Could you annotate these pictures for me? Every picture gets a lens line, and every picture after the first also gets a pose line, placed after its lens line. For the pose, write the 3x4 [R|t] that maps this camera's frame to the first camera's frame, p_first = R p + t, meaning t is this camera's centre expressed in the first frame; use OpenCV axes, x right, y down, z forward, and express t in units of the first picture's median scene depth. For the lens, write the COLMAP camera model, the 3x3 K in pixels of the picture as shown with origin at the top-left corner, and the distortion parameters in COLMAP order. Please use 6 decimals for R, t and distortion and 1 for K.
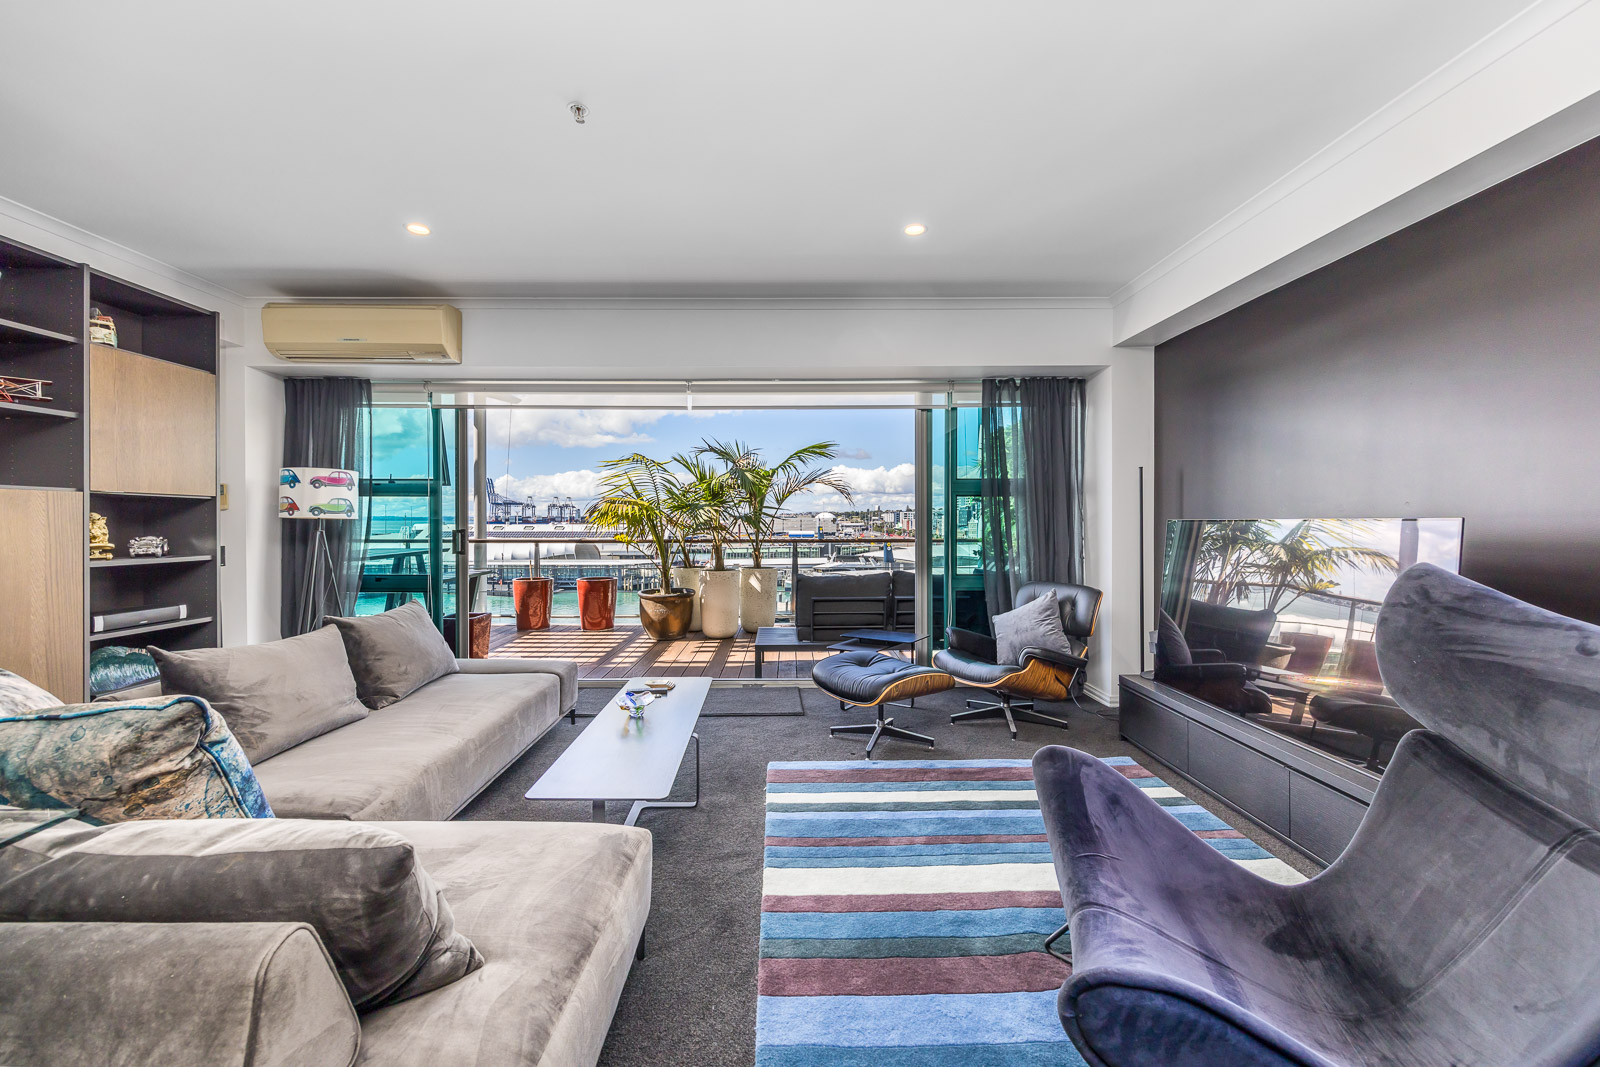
lens RADIAL K [[631.5, 0, 799.6], [0, 631.5, 524.3], [0, 0, 1]] dist [-0.011894, 0.000257]
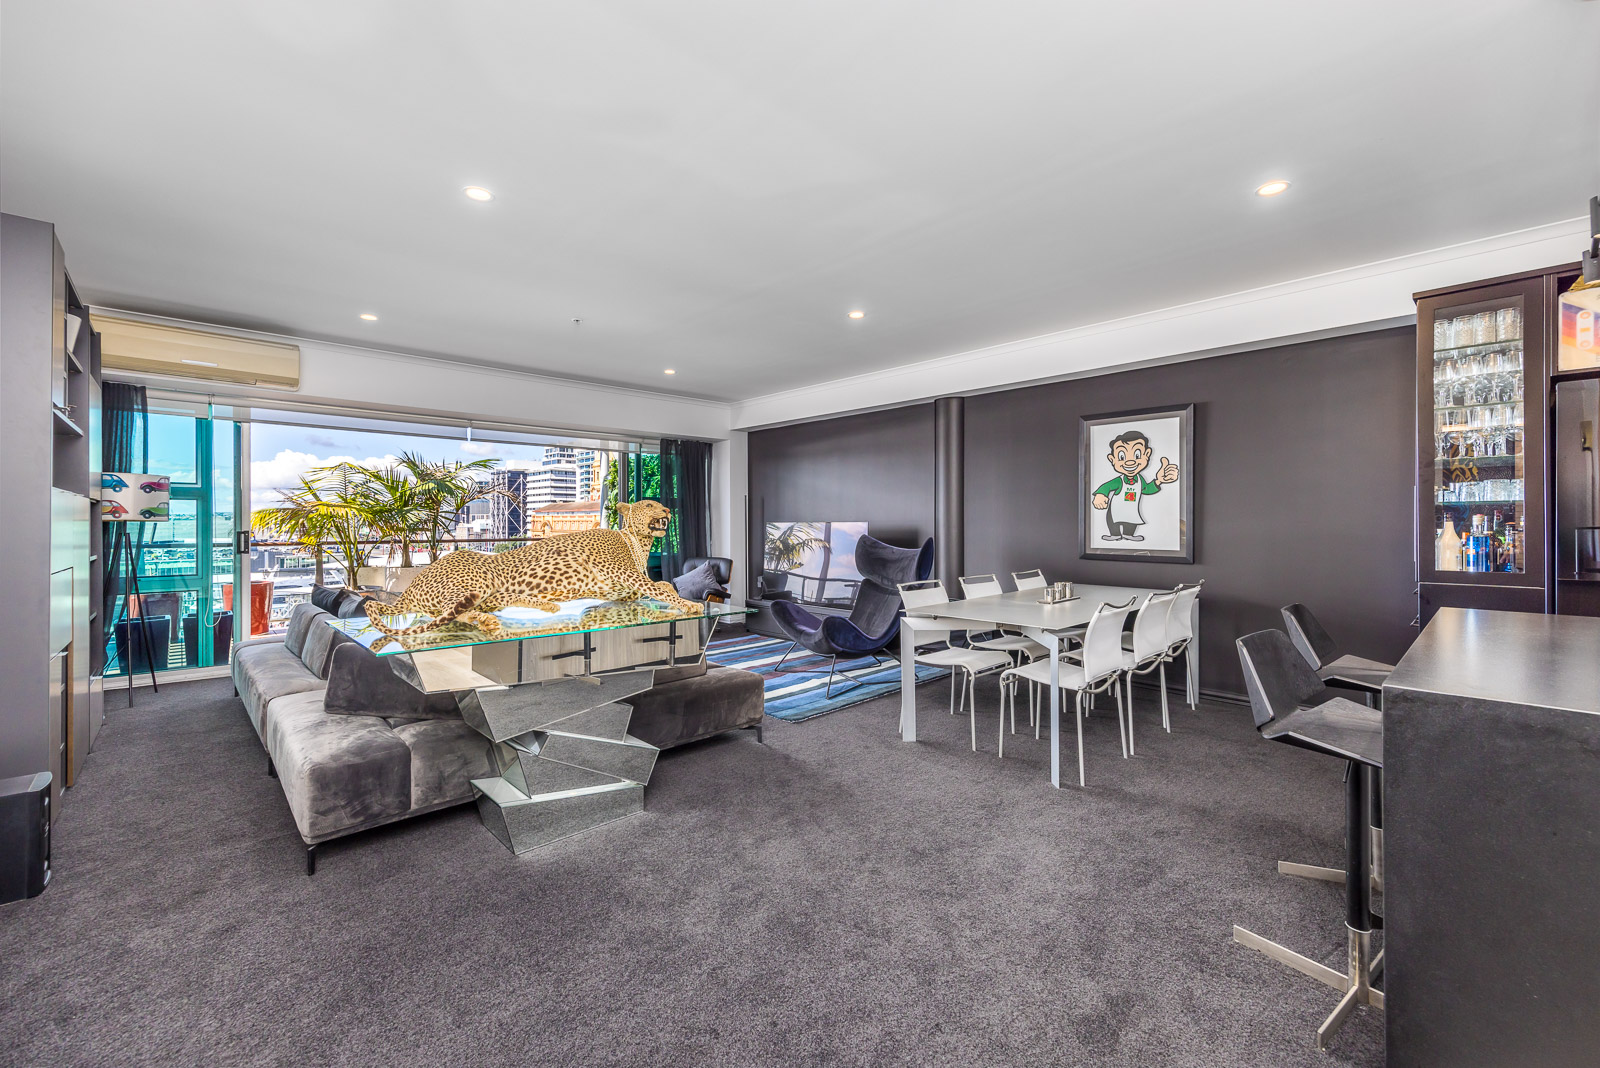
lens RADIAL K [[631.5, 0, 799.6], [0, 631.5, 524.8], [0, 0, 1]] dist [-0.011894, 0.000257]
pose [[0.738808, 0.001423, 0.673915, -0.609182], [0.003958, 0.999971, -0.006451, 0.008301], [-0.673904, 0.007433, 0.738781, -0.506234]]
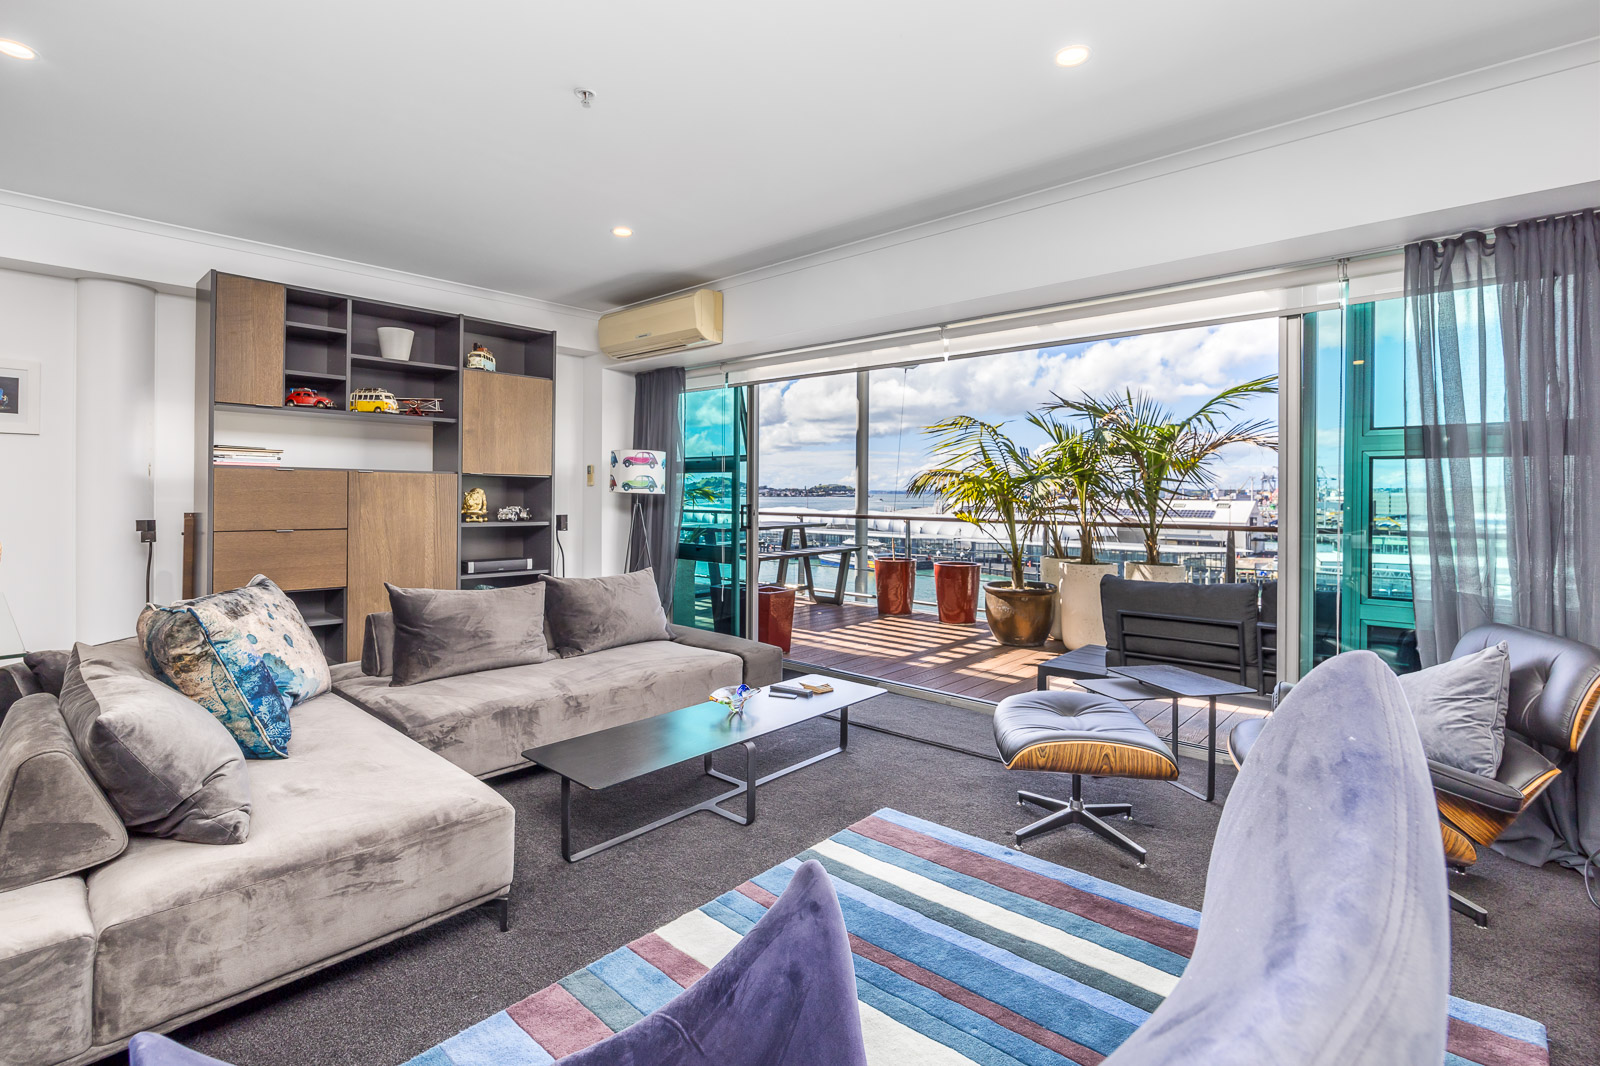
lens RADIAL K [[754.3, 0, 800.6], [0, 754.3, 492.7], [0, 0, 1]] dist [-0.019813, 0.000946]
pose [[0.726568, 0.004675, -0.687079, 0.392095], [-0.010180, 0.999940, -0.003962, -0.007012], [0.687019, 0.009873, 0.726572, 0.187304]]
